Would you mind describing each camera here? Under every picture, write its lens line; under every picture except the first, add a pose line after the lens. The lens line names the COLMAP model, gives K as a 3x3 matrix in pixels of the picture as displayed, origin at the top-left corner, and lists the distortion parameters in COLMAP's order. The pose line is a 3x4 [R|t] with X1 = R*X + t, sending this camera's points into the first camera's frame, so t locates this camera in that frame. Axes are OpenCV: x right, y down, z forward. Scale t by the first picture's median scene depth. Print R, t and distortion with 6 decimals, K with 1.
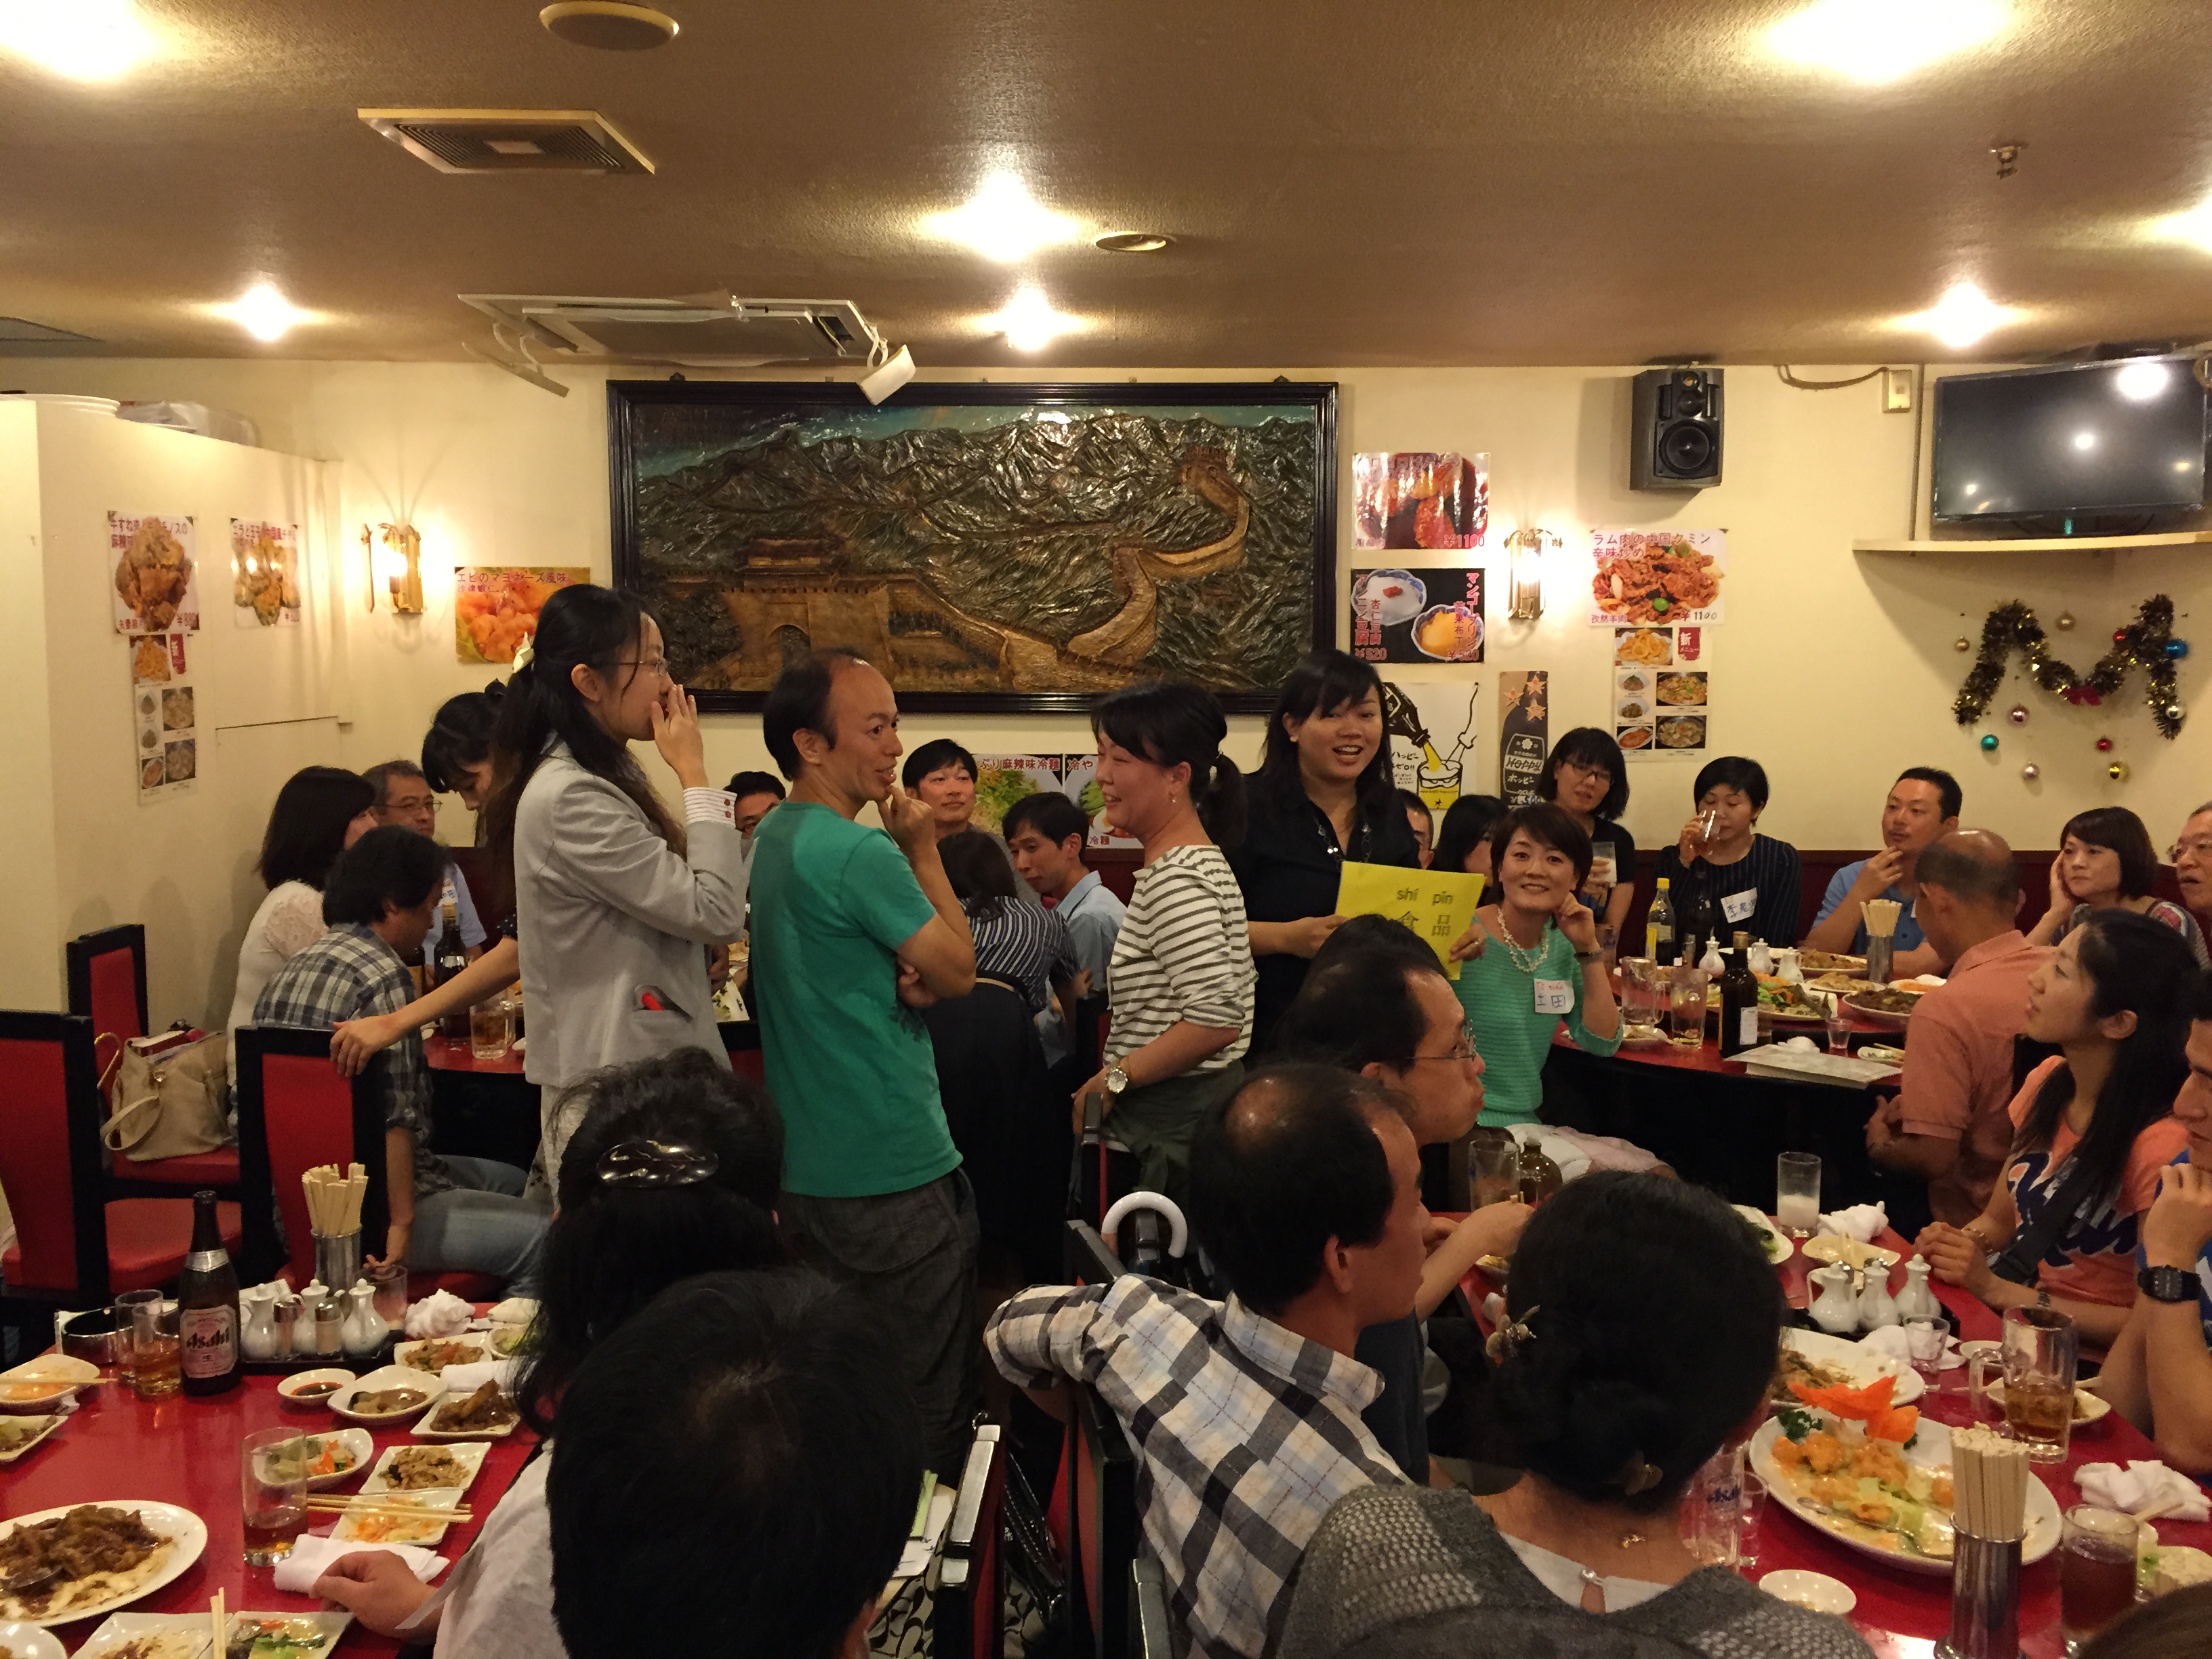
lens RADIAL K [[1874.0, 0, 1105.7], [0, 1874.0, 802.4], [0, 0, 1]] dist [0.087757, -0.113625]
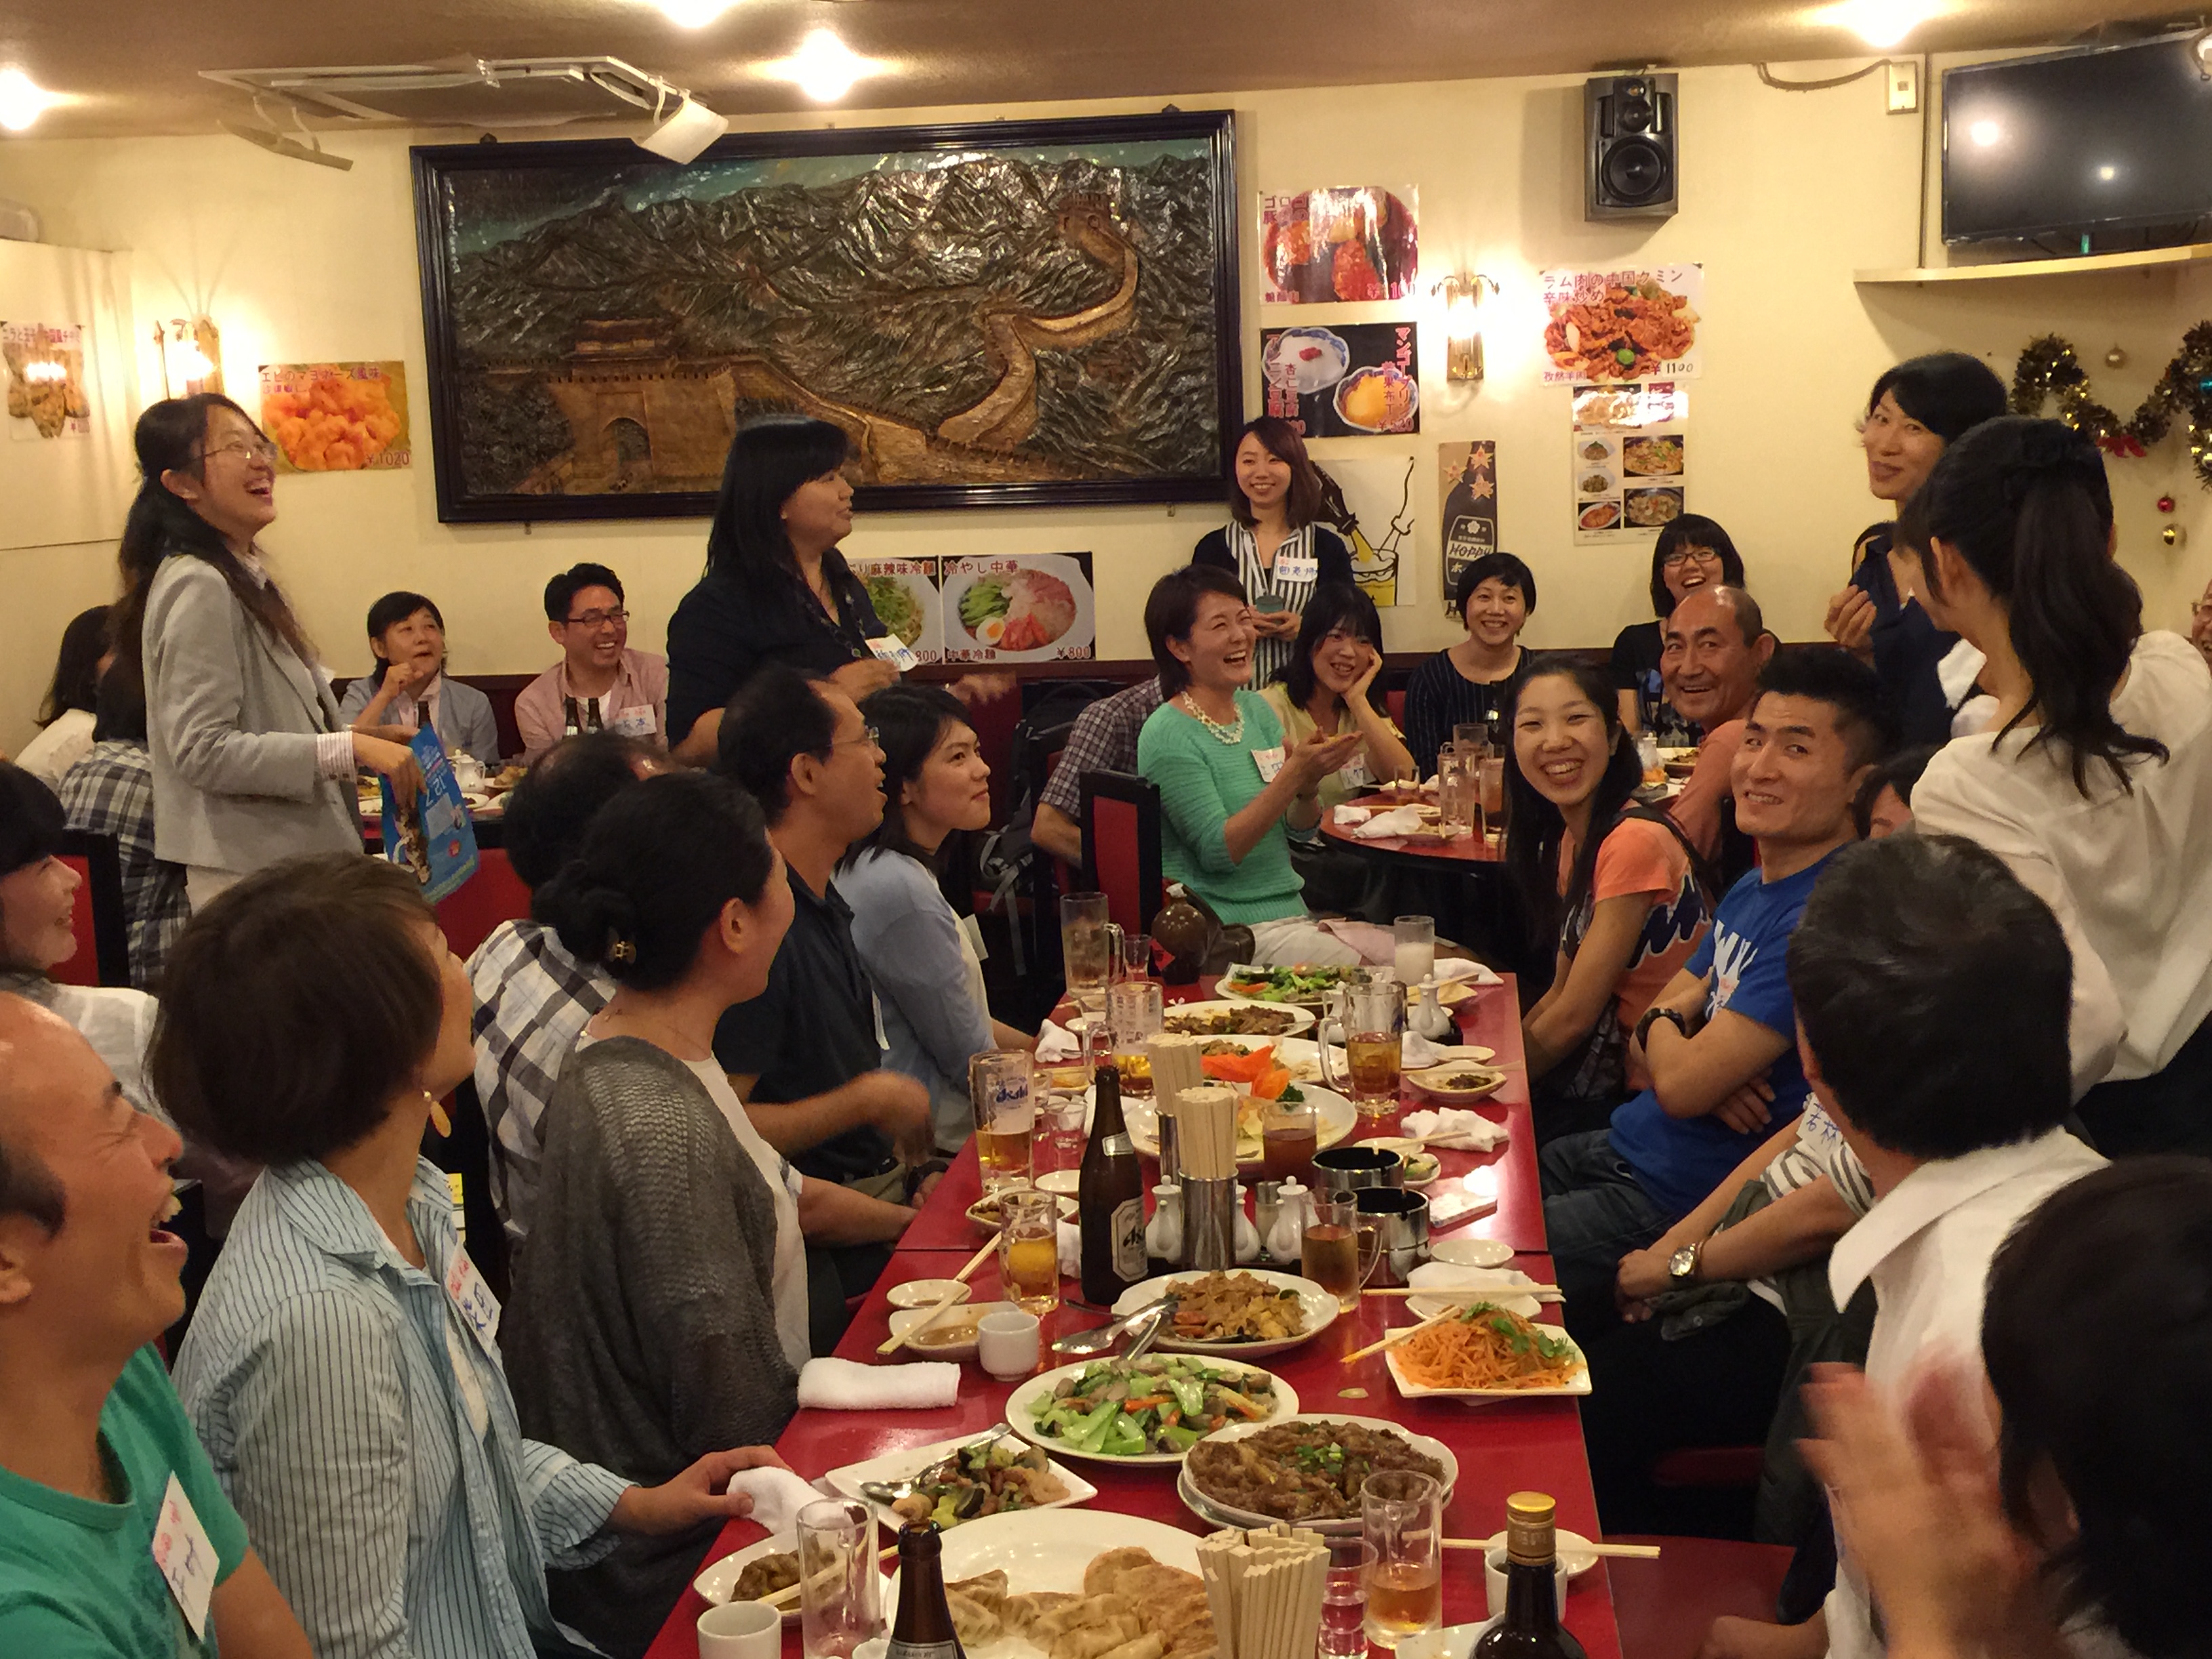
lens RADIAL K [[2595.2, 0, 1084.3], [0, 2595.2, 814.6], [0, 0, 1]] dist [0.062547, 0.000000]
pose [[0.994308, -0.020567, -0.104542, 0.170445], [0.026702, 0.997981, 0.057623, 0.026641], [0.103146, -0.060086, 0.992850, -0.201445]]
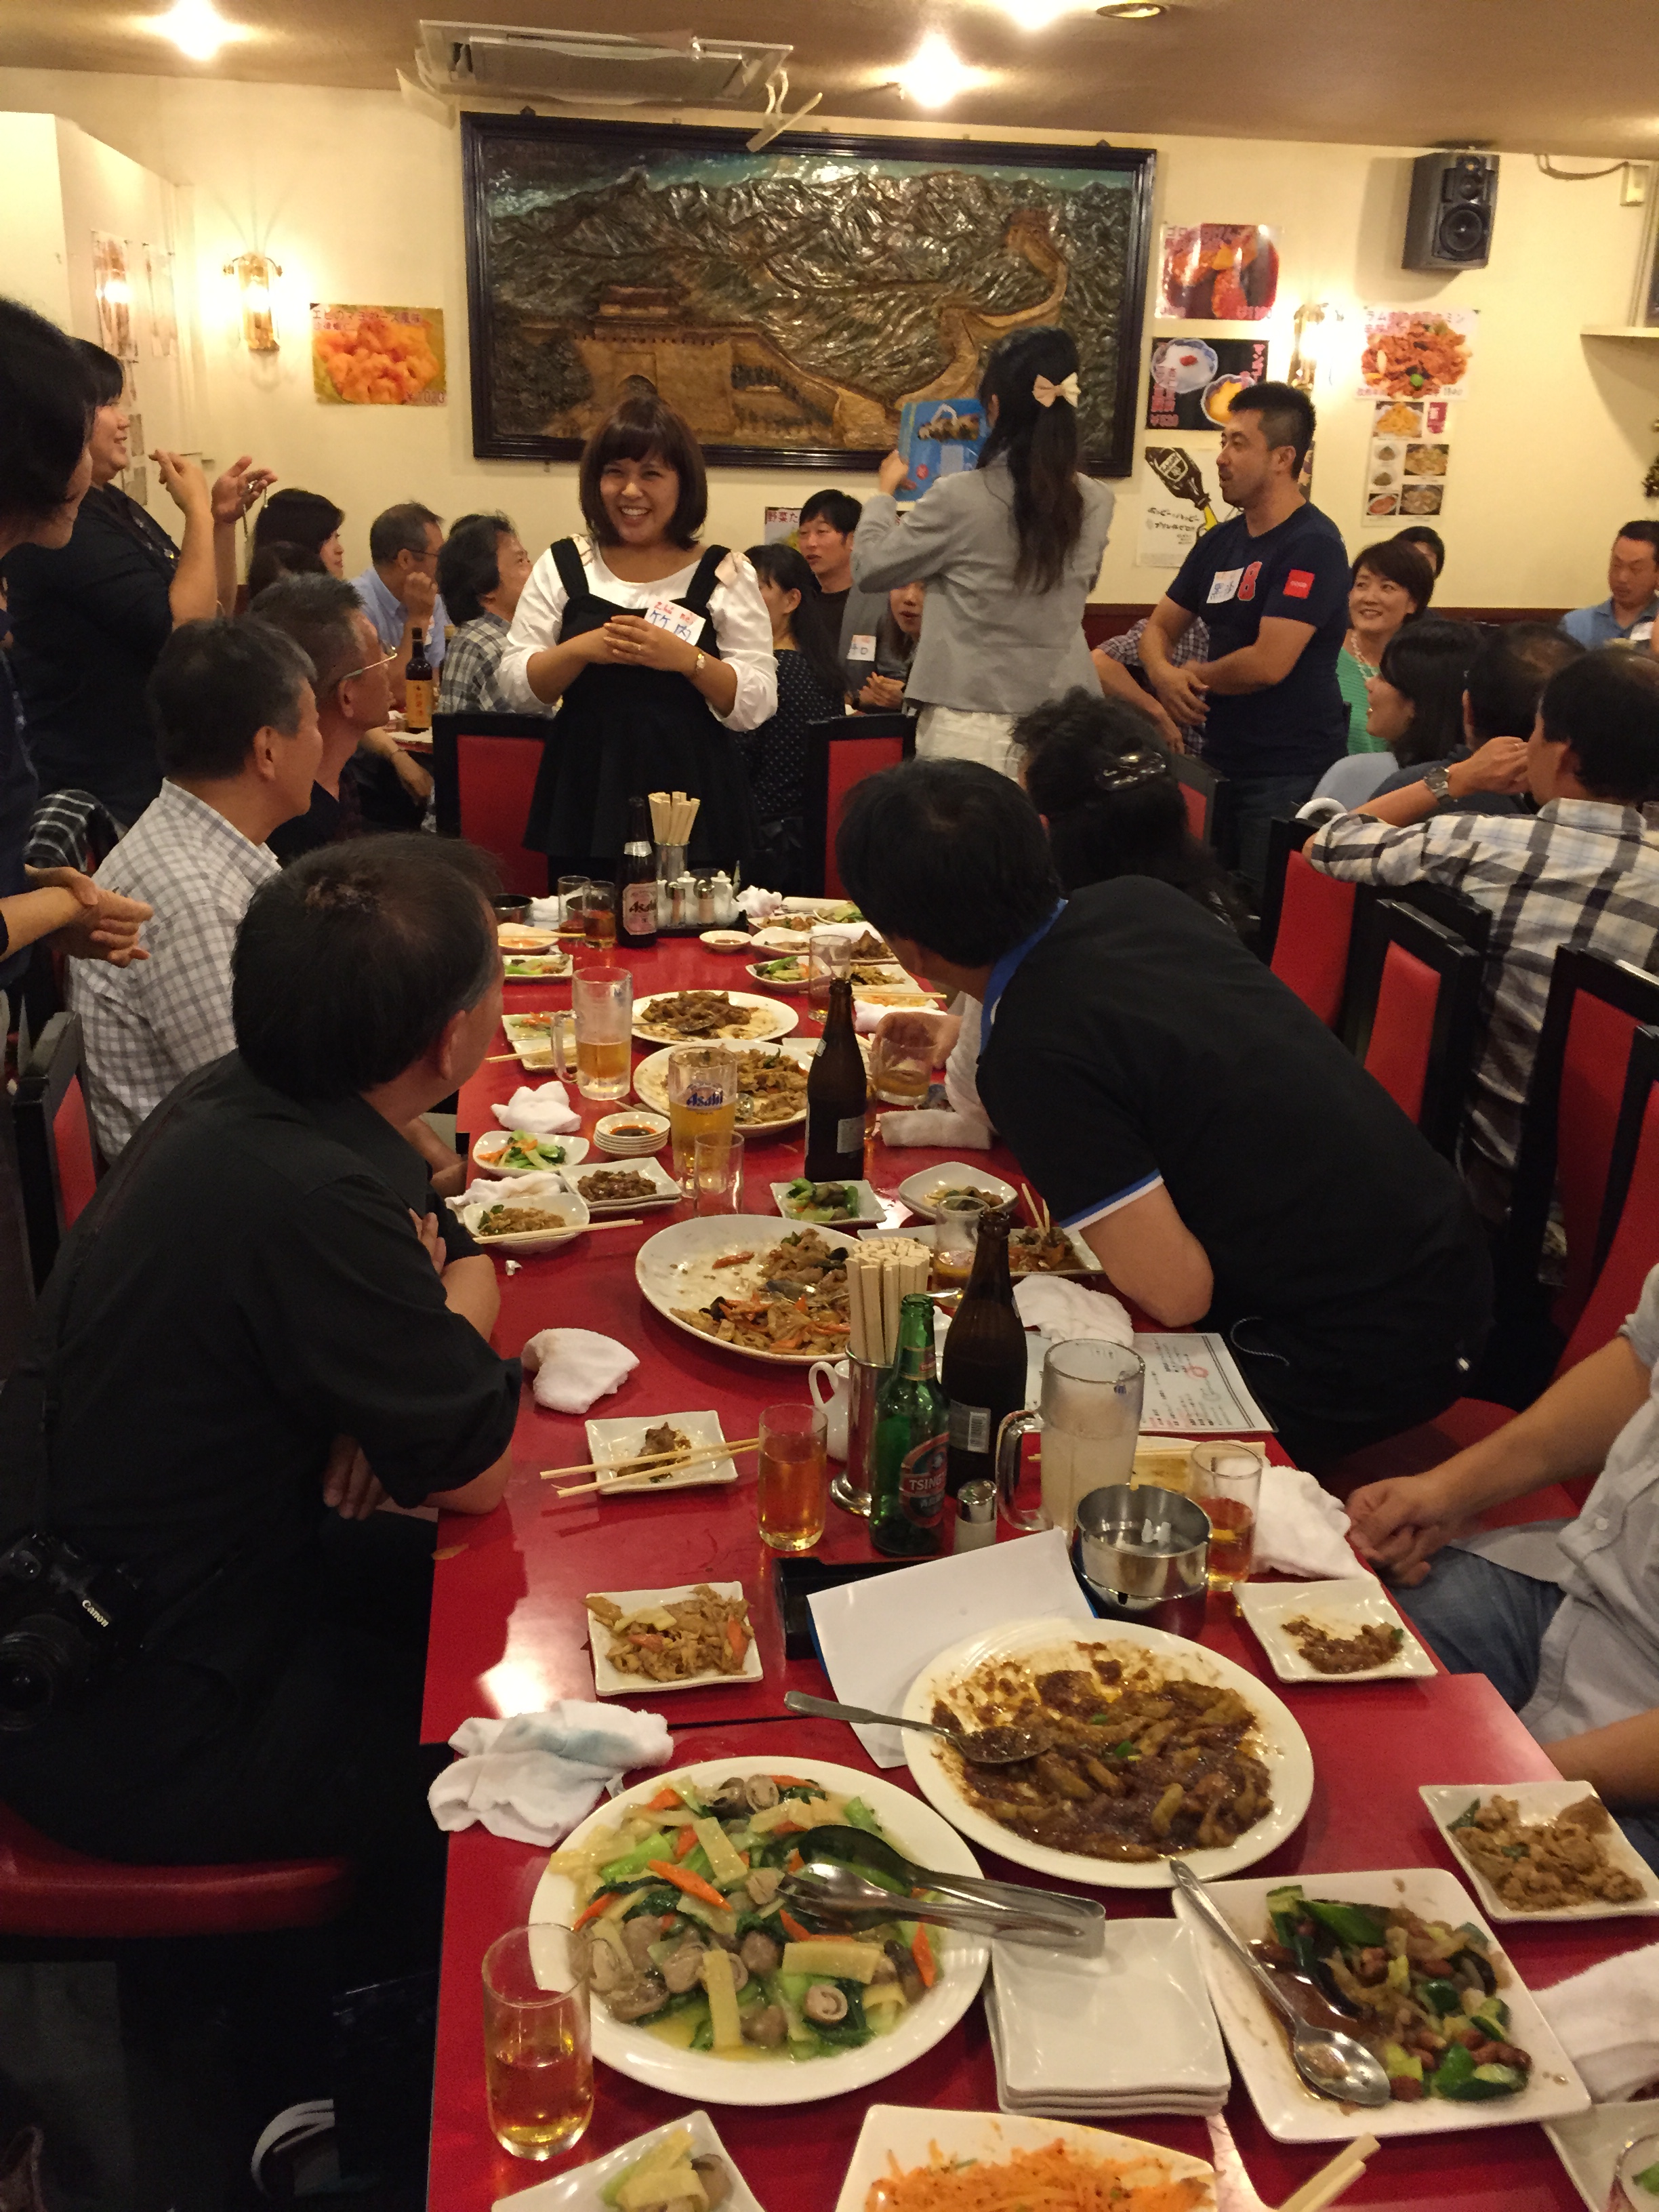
lens RADIAL K [[1874.0, 0, 840.6], [0, 1874.0, 1074.3], [0, 0, 1]] dist [0.087757, -0.113625]
pose [[0.989050, -0.020491, 0.146154, -0.220133], [-0.015124, 0.971027, 0.238490, 0.032108], [-0.146807, -0.238089, 0.960084, -0.136350]]
